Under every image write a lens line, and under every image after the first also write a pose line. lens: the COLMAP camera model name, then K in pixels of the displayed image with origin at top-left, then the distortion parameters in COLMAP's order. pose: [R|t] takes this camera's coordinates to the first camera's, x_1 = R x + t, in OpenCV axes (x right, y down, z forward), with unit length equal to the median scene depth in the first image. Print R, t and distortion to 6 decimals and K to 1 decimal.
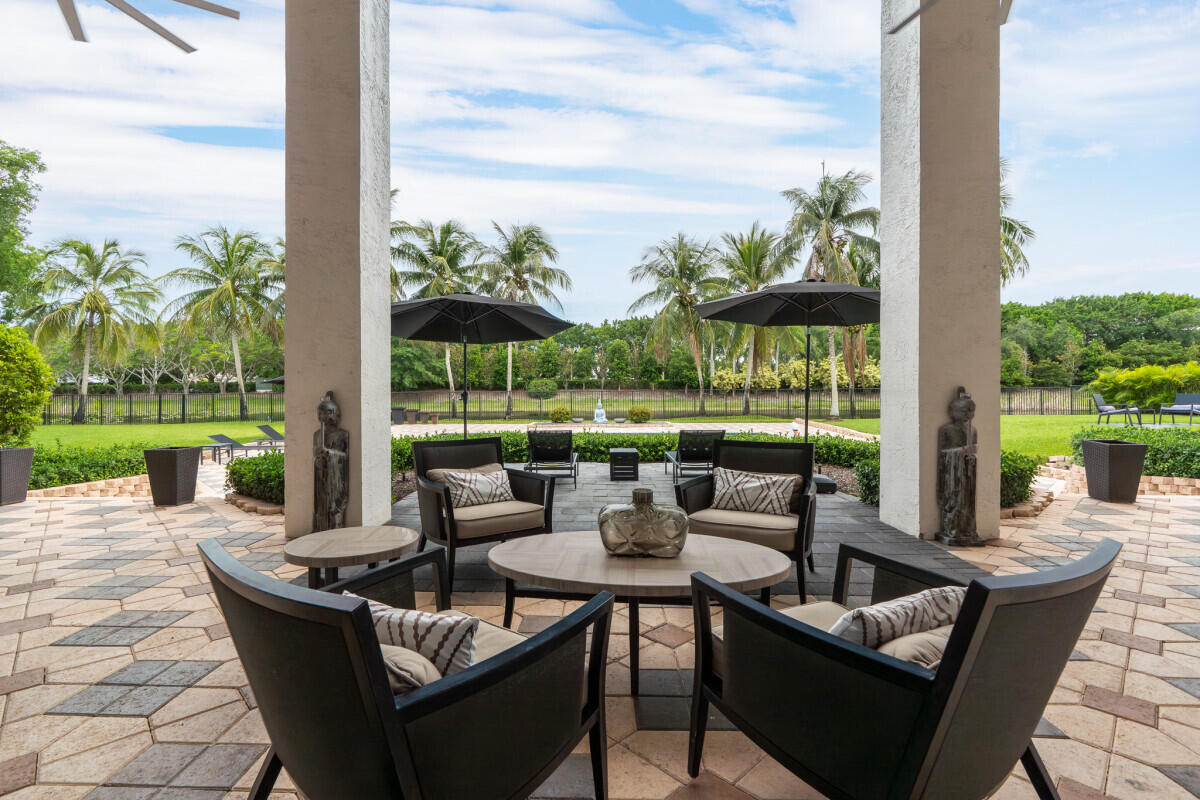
lens RADIAL K [[543.0, 0, 600.0], [0, 543.0, 400.0], [0, 0, 1]] dist [0.001011, 0.000092]
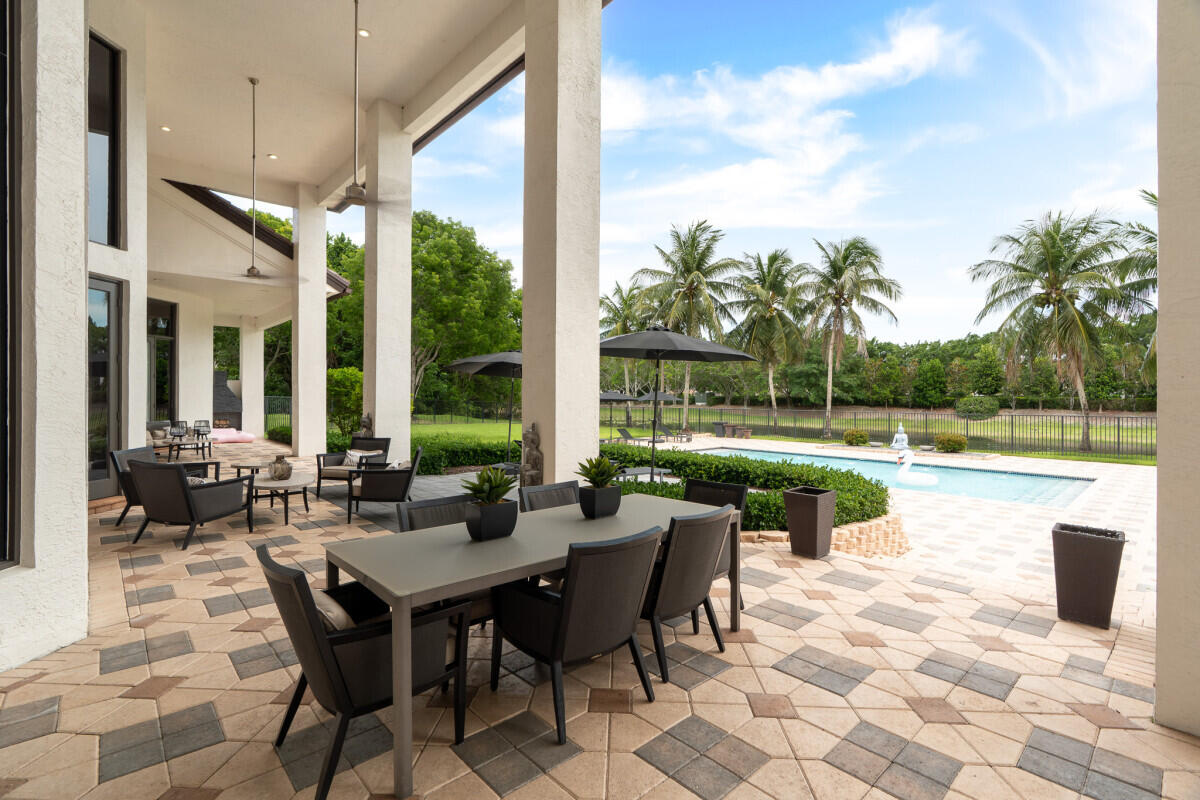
lens RADIAL K [[543.0, 0, 600.0], [0, 543.0, 400.0], [0, 0, 1]] dist [0.001011, 0.000092]
pose [[0.727214, 0.010632, -0.686329, 0.208275], [-0.030698, 0.999383, -0.017046, -0.002324], [0.685724, 0.033465, 0.727092, -0.008041]]
